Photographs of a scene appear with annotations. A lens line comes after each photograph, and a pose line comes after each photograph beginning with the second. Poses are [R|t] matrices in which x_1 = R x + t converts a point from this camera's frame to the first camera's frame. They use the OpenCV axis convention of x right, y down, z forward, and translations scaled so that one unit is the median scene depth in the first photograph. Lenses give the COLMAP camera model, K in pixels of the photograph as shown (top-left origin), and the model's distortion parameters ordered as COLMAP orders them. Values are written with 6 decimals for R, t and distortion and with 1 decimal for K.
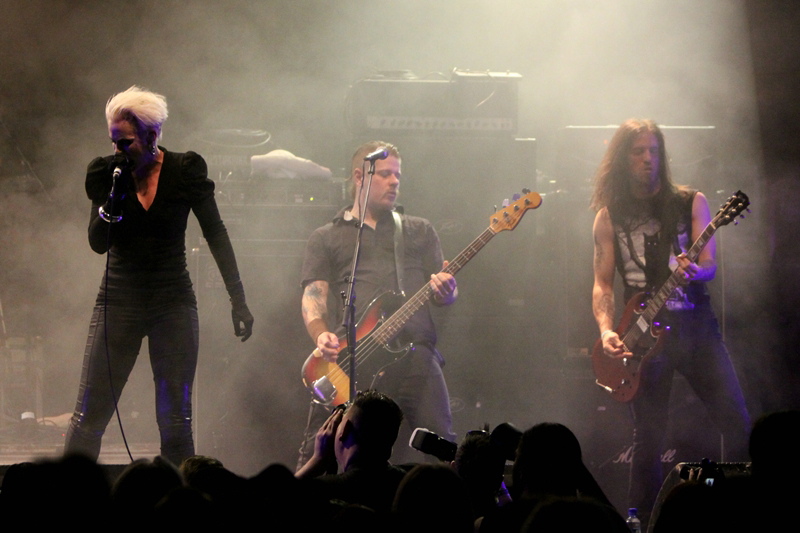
lens RADIAL K [[3546.4, 0, 399.8], [0, 3546.4, 266.0], [0, 0, 1]] dist [0.320160, 0.000000]
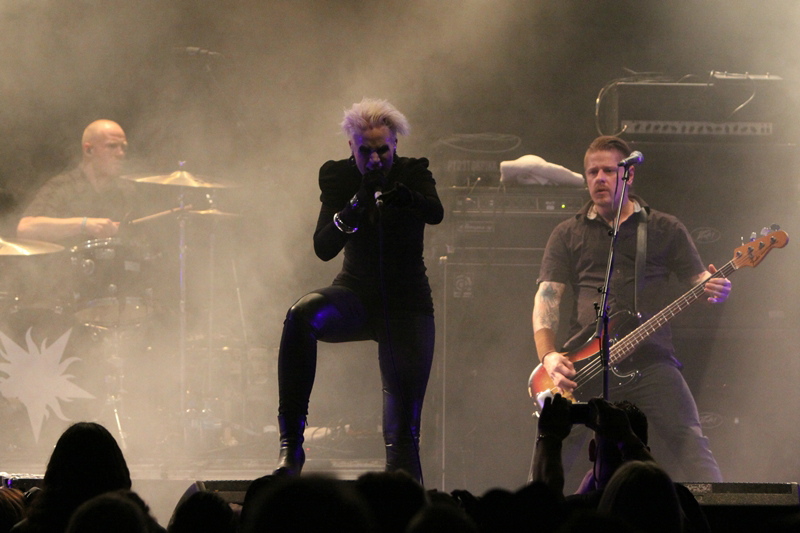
lens RADIAL K [[4098.0, 0, 399.1], [0, 4098.0, 267.1], [0, 0, 1]] dist [0.537788, 0.000000]
pose [[0.998021, -0.000919, -0.062879, 0.000723], [0.001129, 0.999994, 0.003303, -0.006059], [0.062876, -0.003368, 0.998016, -0.118715]]
